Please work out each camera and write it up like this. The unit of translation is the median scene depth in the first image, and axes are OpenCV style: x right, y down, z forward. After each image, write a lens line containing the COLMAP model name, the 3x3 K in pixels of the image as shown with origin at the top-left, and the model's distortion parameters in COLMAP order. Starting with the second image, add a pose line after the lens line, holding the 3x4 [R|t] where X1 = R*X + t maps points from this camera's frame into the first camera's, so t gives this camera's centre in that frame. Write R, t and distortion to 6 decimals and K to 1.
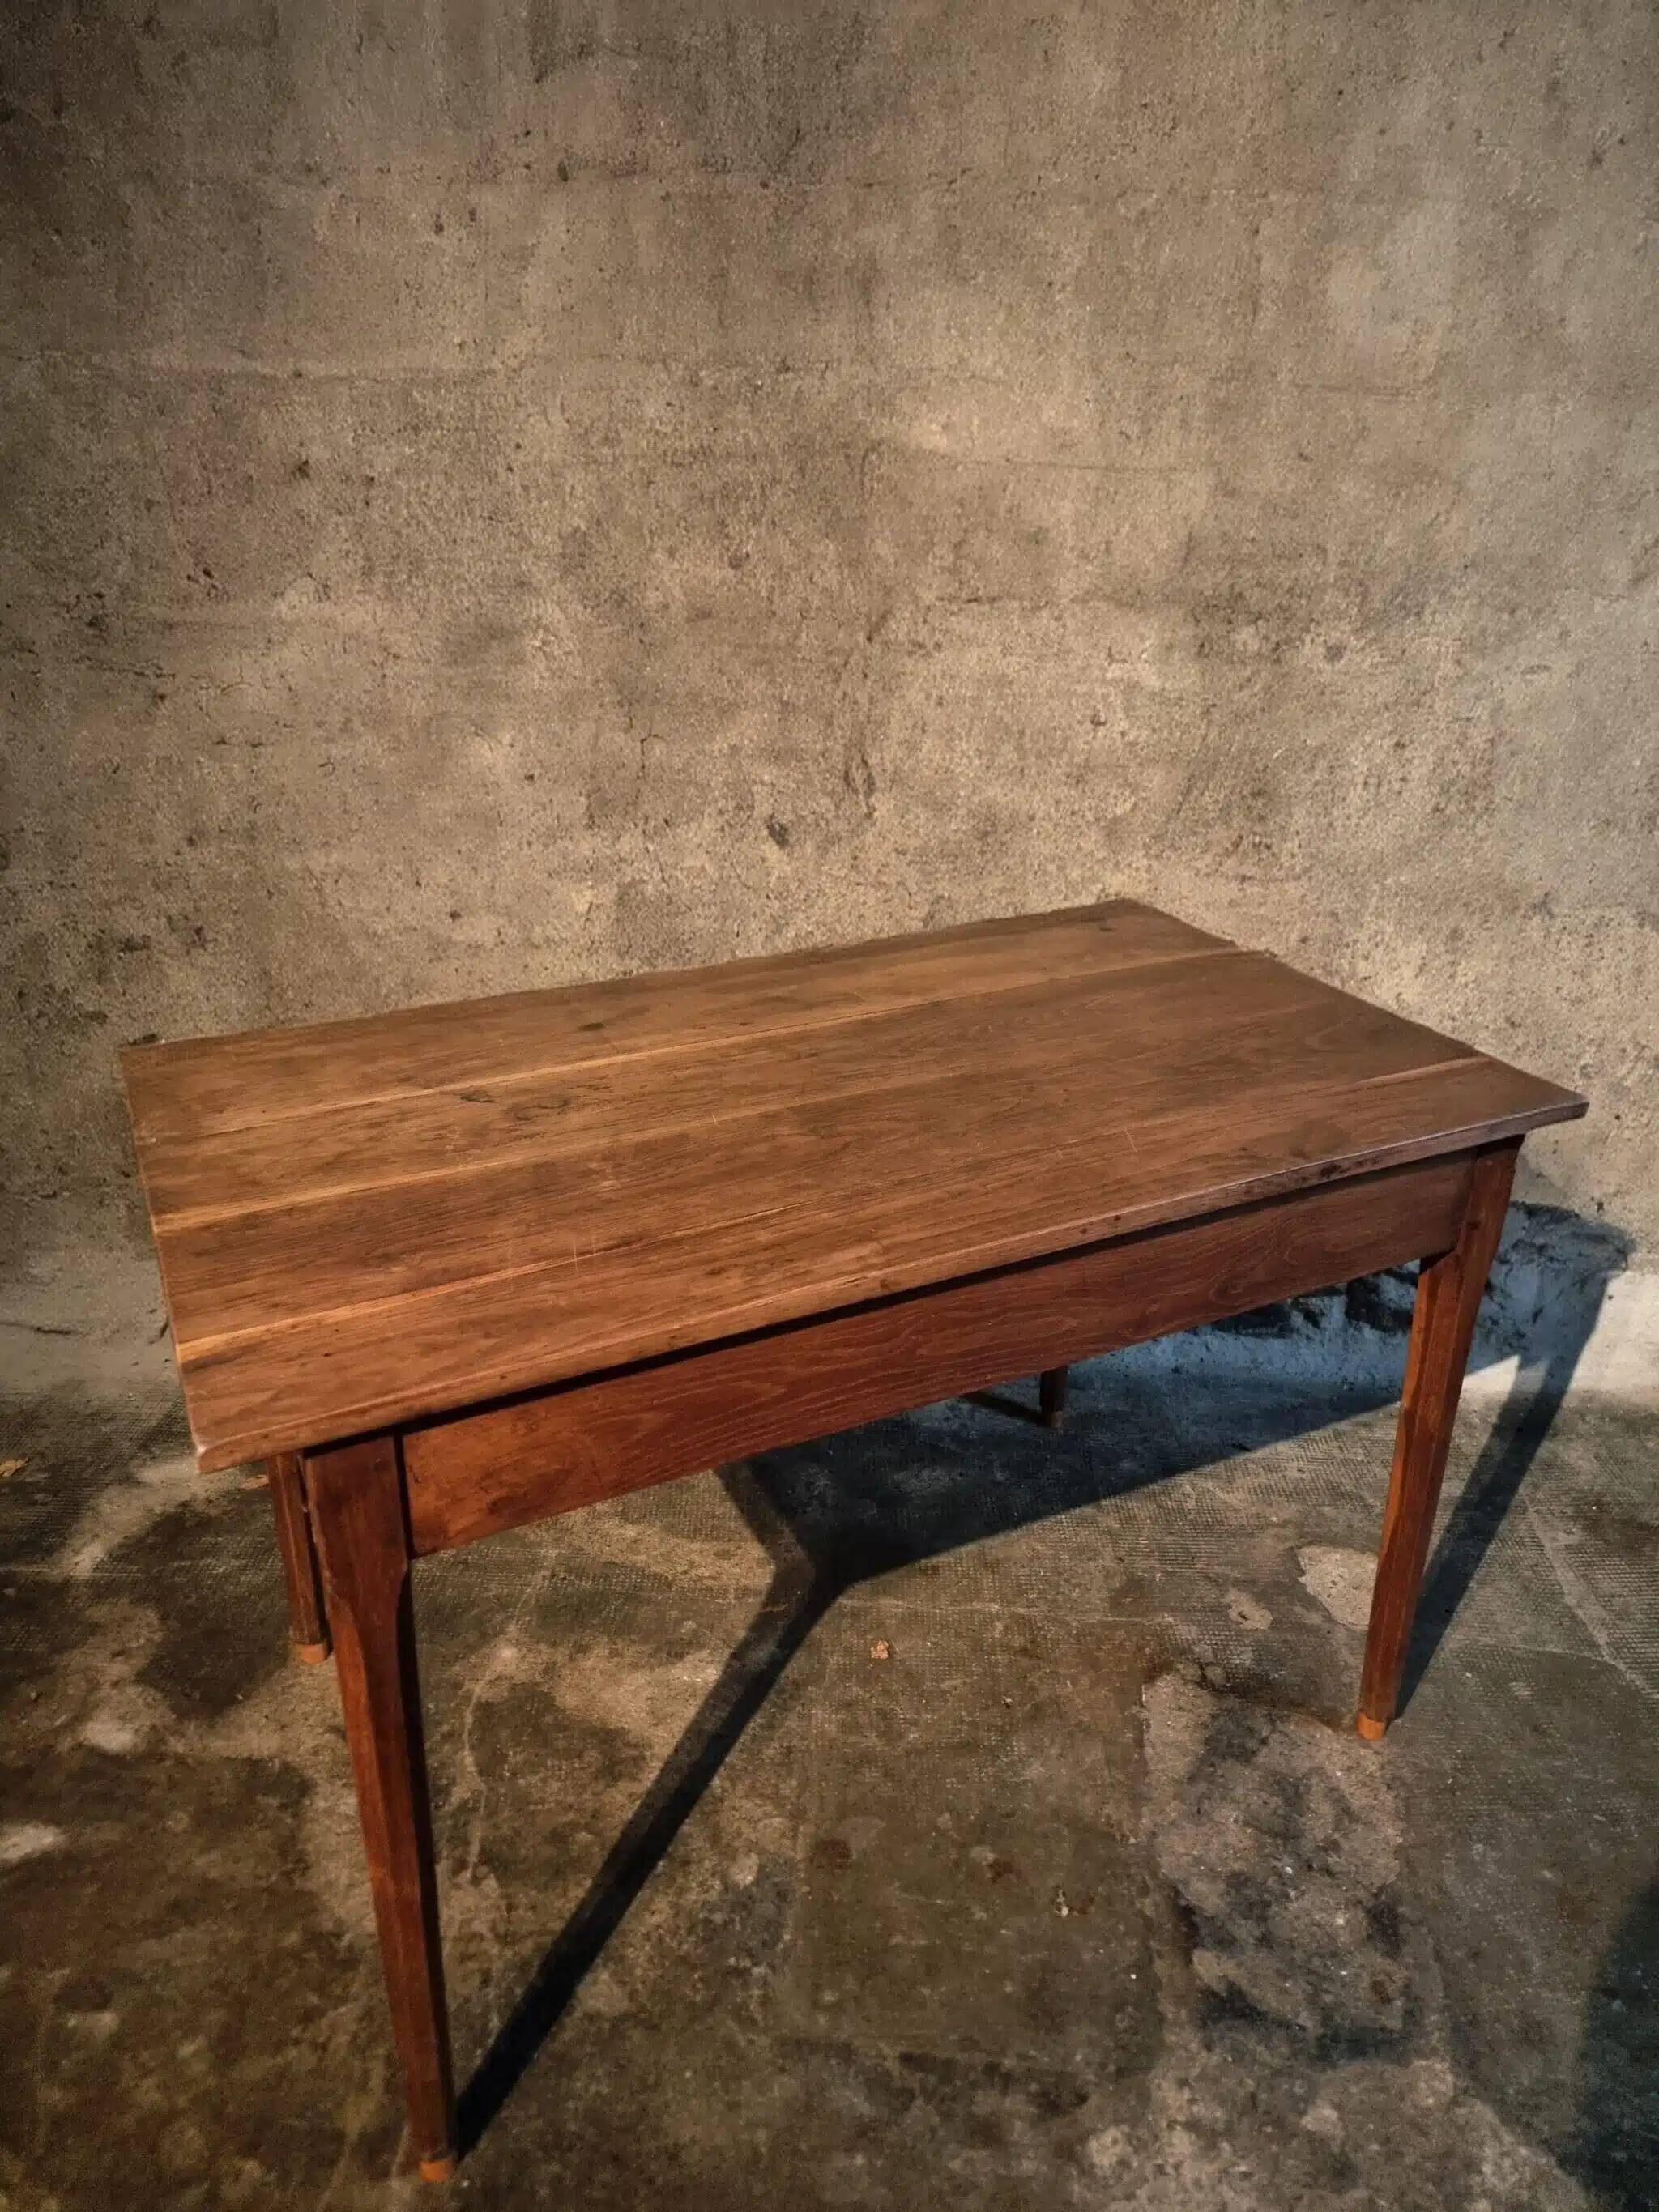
lens RADIAL K [[1515.8, 0, 807.7], [0, 1515.8, 1116.6], [0, 0, 1]] dist [0.068793, -0.053619]
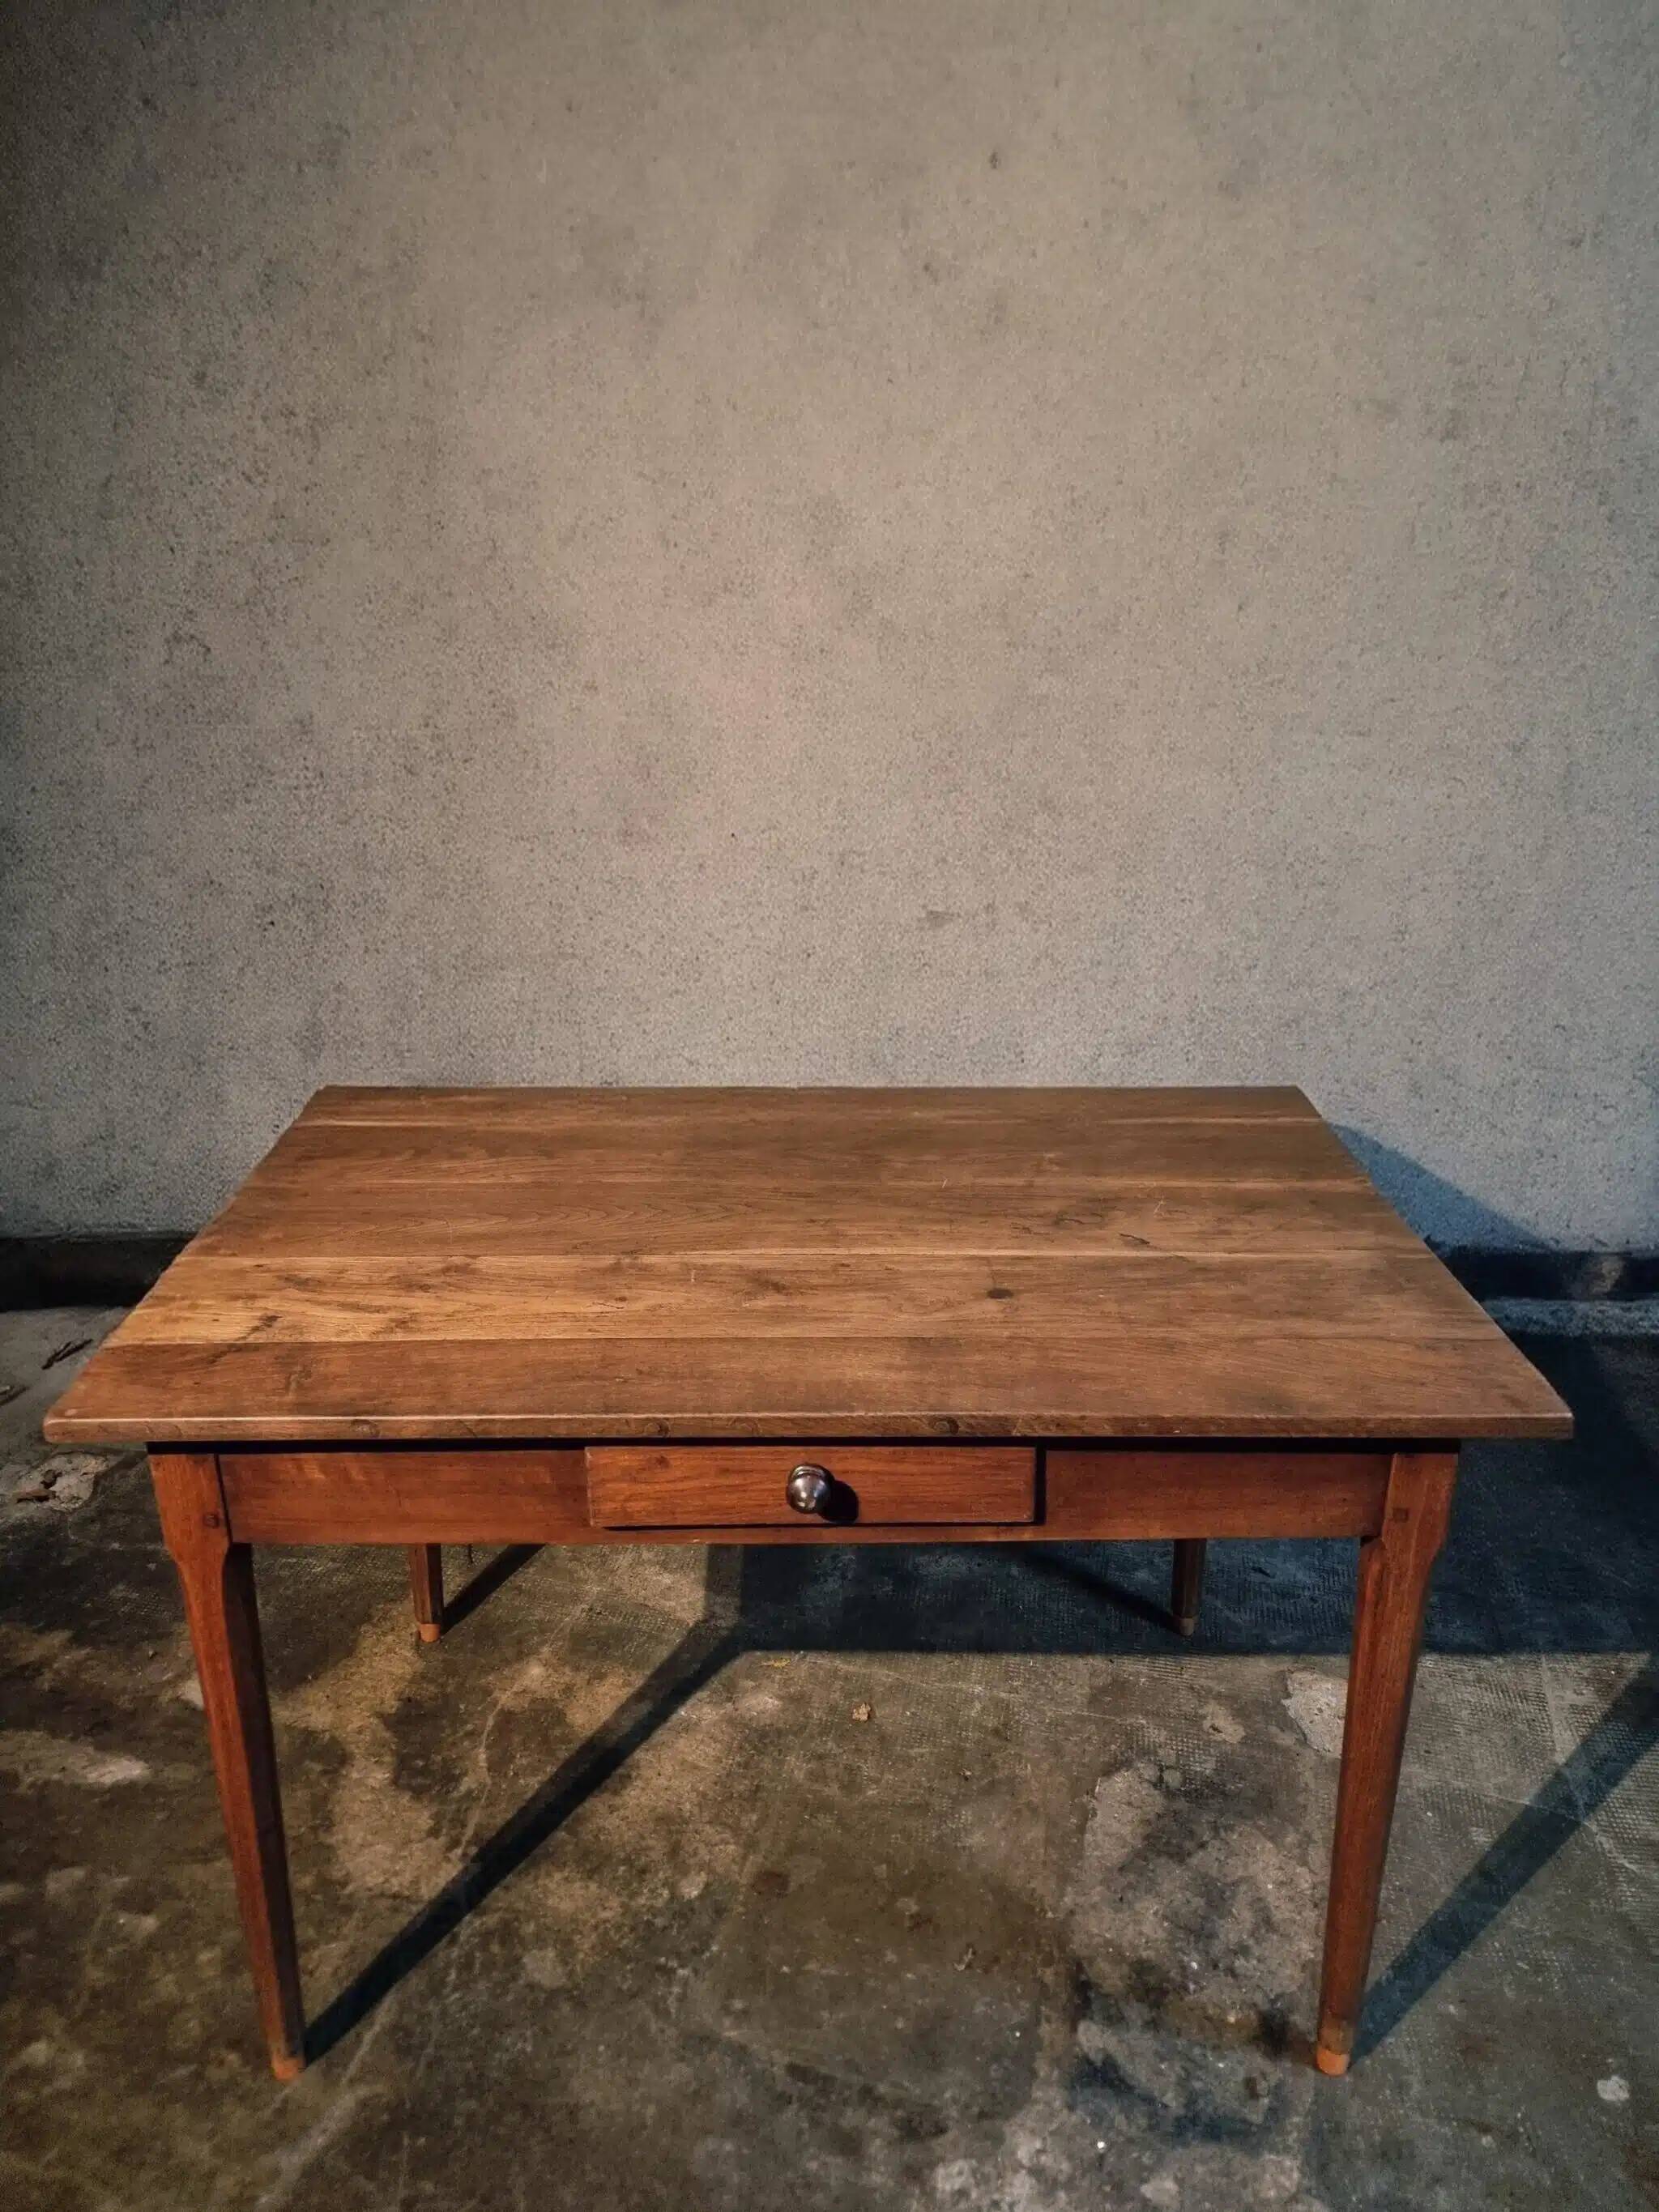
lens RADIAL K [[1515.8, 0, 789.4], [0, 1515.8, 1103.4], [0, 0, 1]] dist [0.068793, -0.053619]
pose [[0.981965, 0.062443, -0.178454, 0.191792], [-0.075255, 0.994981, -0.065945, -0.006881], [0.173440, 0.078185, 0.981736, -0.129740]]
